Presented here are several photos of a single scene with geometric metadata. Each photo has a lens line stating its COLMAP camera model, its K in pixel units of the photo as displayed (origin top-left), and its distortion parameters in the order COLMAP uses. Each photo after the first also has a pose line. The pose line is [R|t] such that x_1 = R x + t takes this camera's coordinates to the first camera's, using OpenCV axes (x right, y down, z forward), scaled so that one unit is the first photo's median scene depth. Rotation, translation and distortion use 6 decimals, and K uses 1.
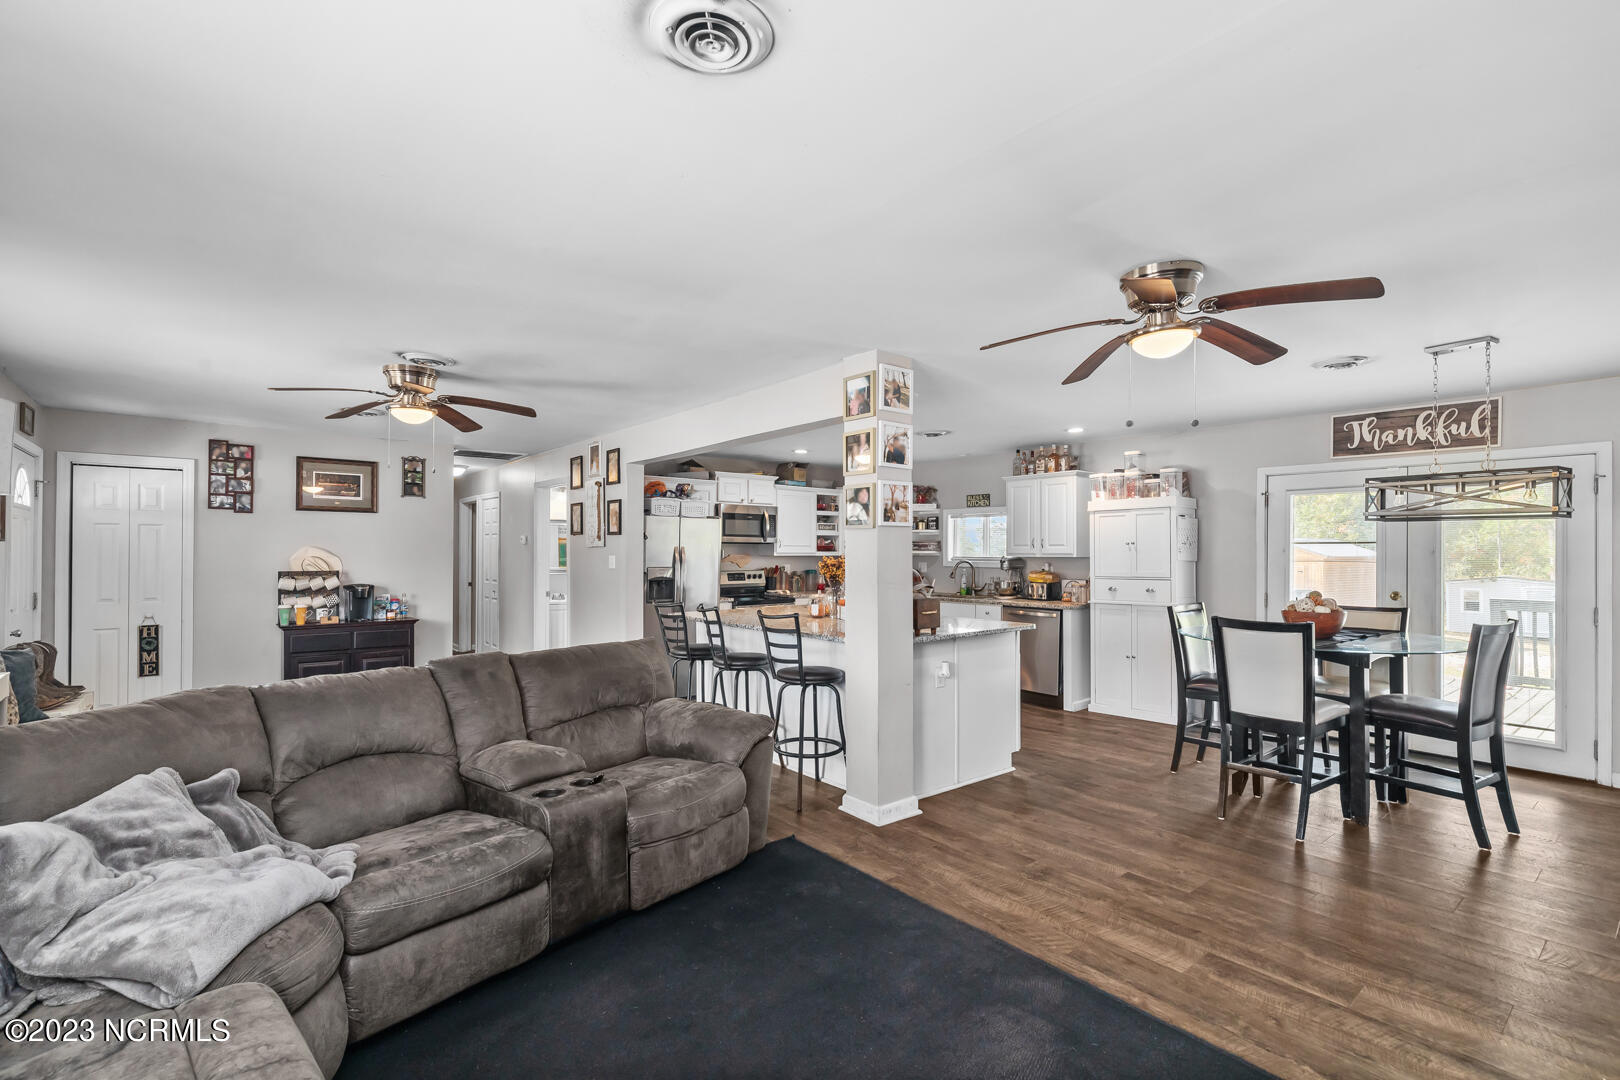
lens RADIAL K [[716.9, 0, 809.6], [0, 716.9, 544.0], [0, 0, 1]] dist [0.003490, -0.006523]
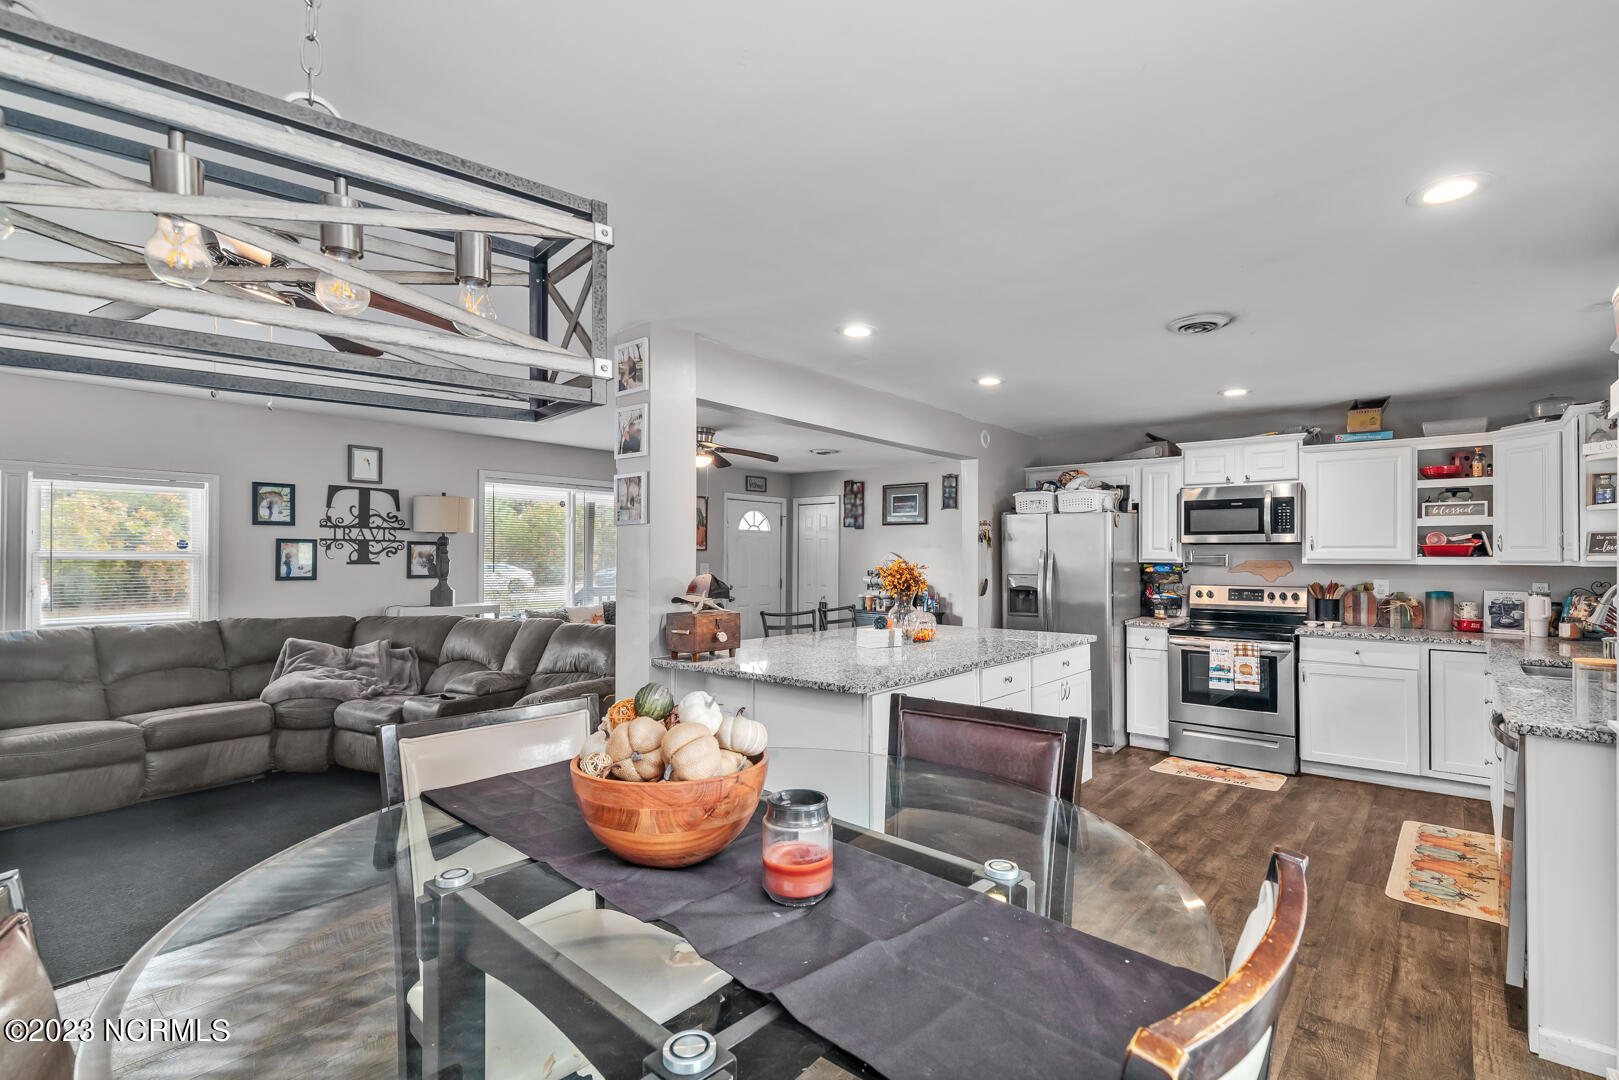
lens RADIAL K [[734.5, 0, 832.3], [0, 734.5, 550.4], [0, 0, 1]] dist [-0.000363, 0.000199]
pose [[0.206184, -0.008087, -0.978480, 0.602883], [0.007070, 0.999952, -0.006775, 0.008289], [0.978488, -0.005521, 0.206231, 0.607761]]
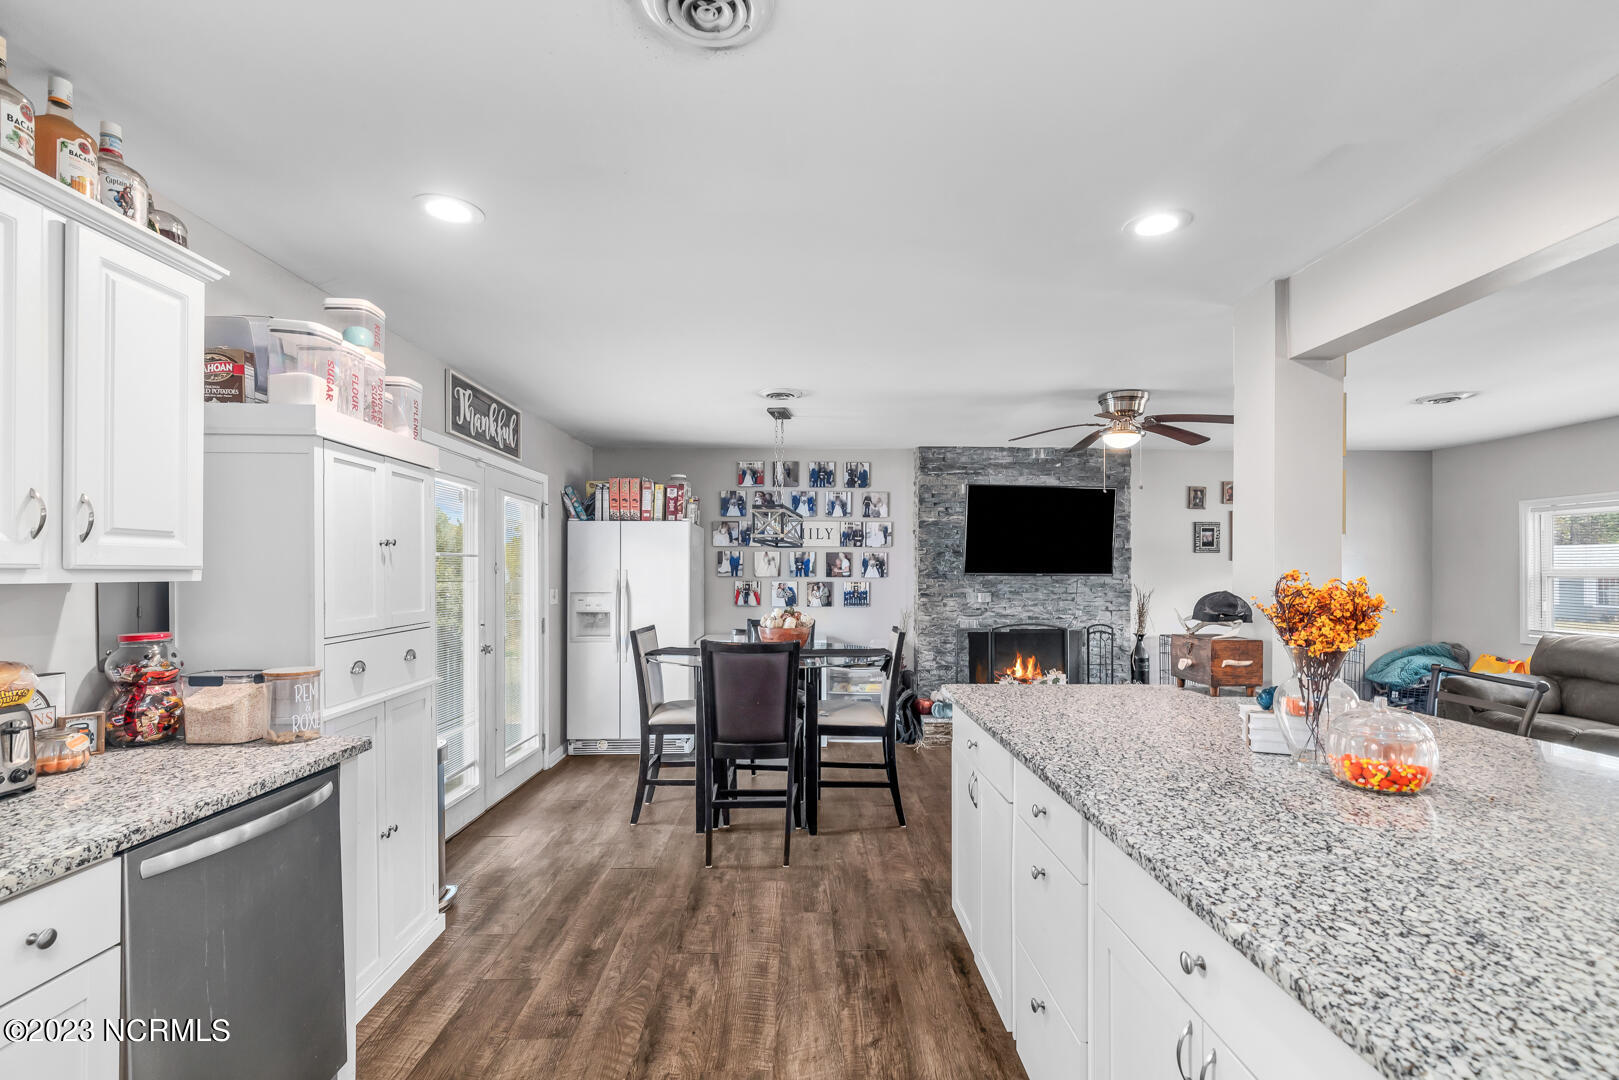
lens RADIAL K [[743.6, 0, 826.7], [0, 743.6, 570.5], [0, 0, 1]] dist [0.004313, 0.000055]
pose [[-0.800767, 0.001640, 0.598973, 0.010159], [-0.007584, 0.999888, -0.012877, 0.016414], [-0.598927, -0.014855, -0.800666, 1.103555]]
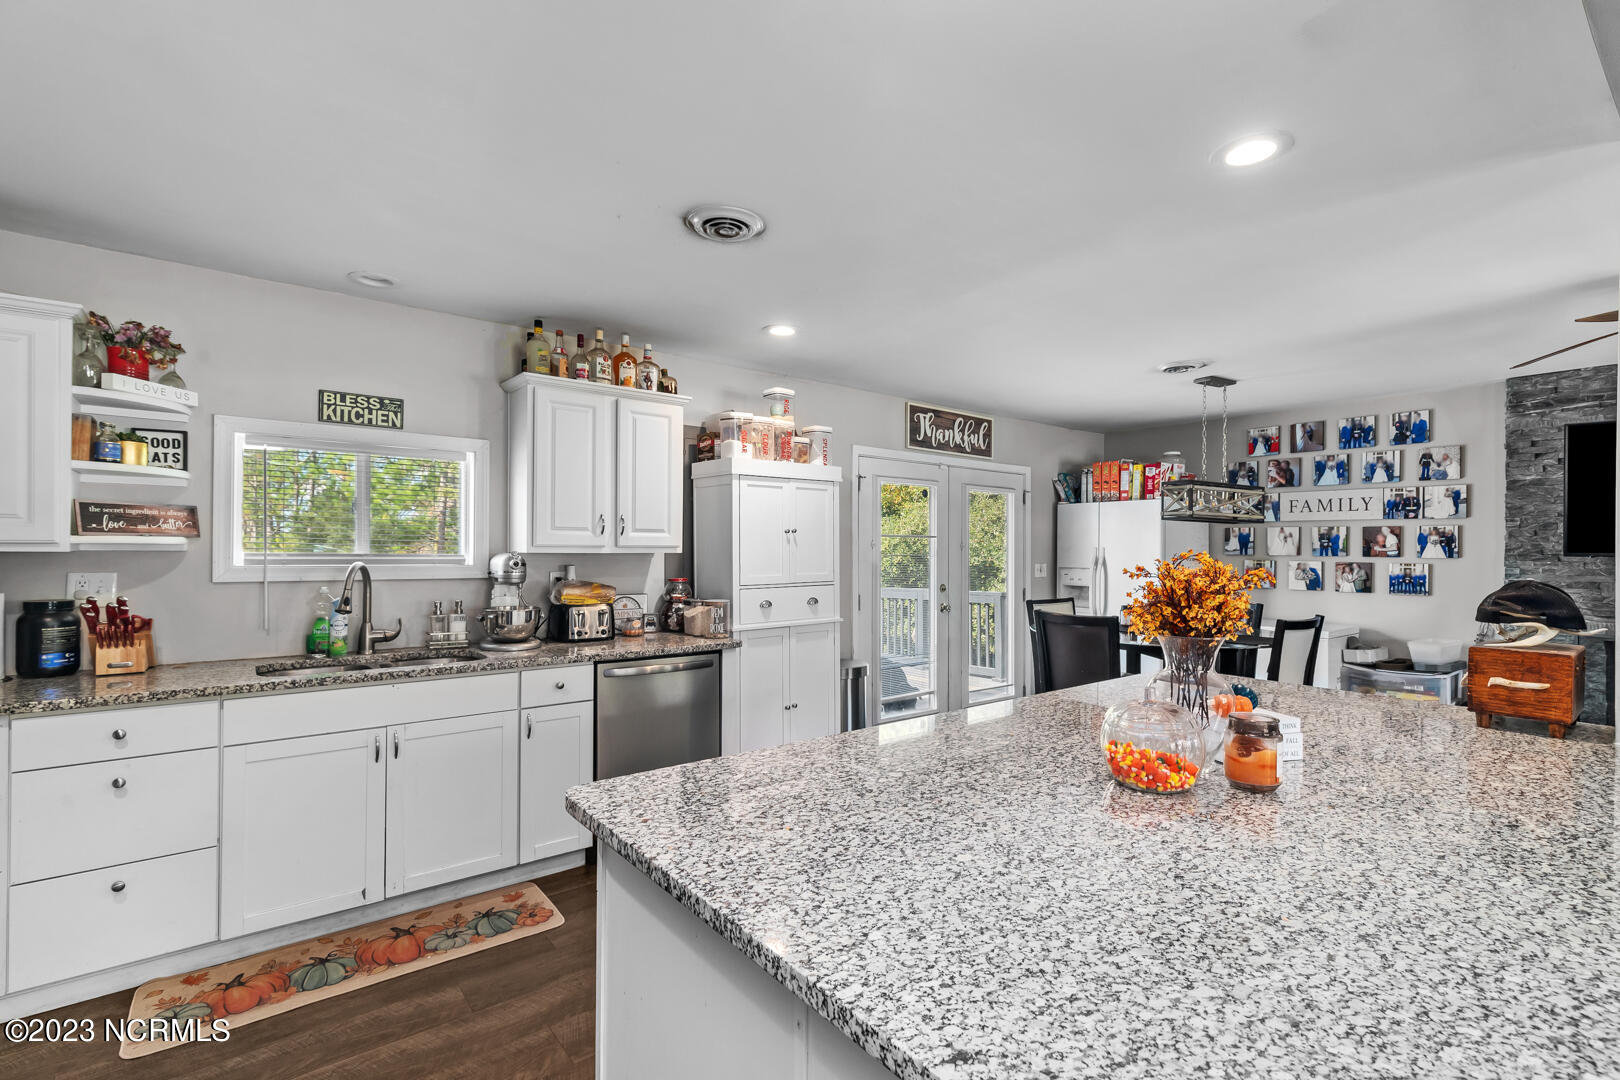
lens RADIAL K [[740.6, 0, 817.9], [0, 740.6, 545.2], [0, 0, 1]] dist [-0.001234, -0.000340]
pose [[0.002922, 0.004425, 0.999986, -0.203604], [-0.016534, 0.999854, -0.004376, 0.013263], [-0.999859, -0.016521, 0.002994, 0.908801]]
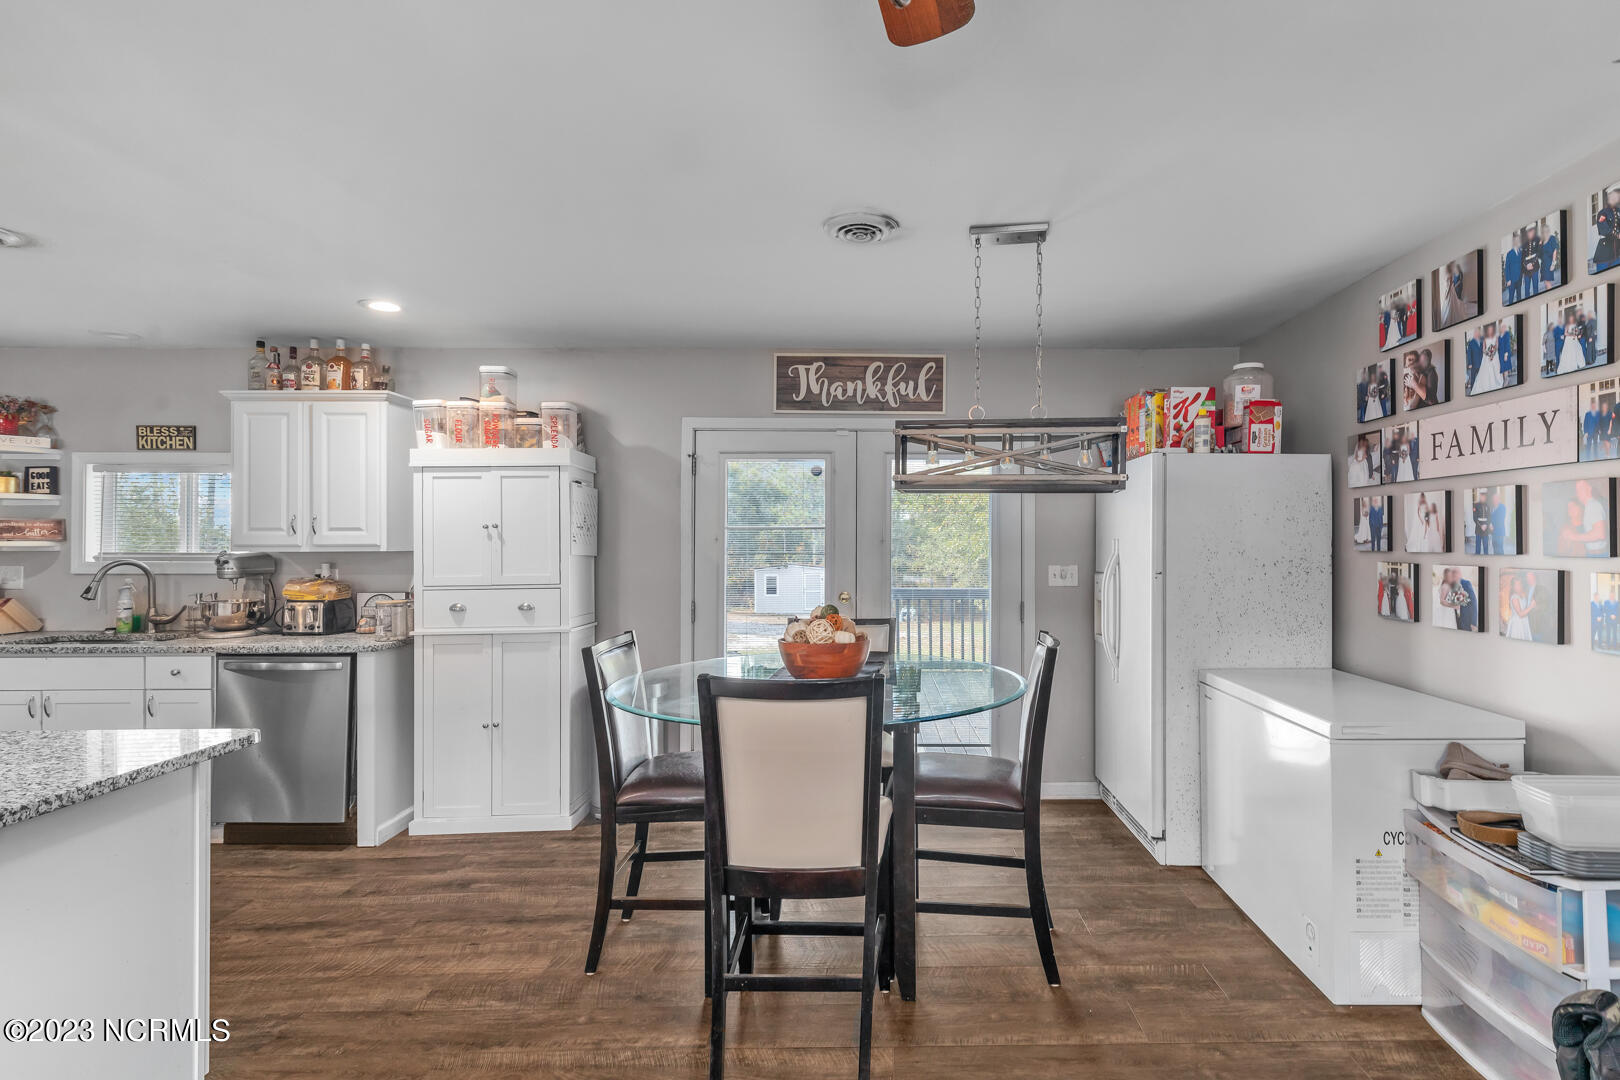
lens RADIAL K [[797.4, 0, 883.6], [0, 797.4, 539.8], [0, 0, 1]] dist [0.004146, 0.000581]
pose [[0.617984, 0.001316, 0.786190, 0.131466], [-0.005382, 0.999982, 0.002557, 0.006030], [-0.786172, -0.005812, 0.617980, 0.336815]]
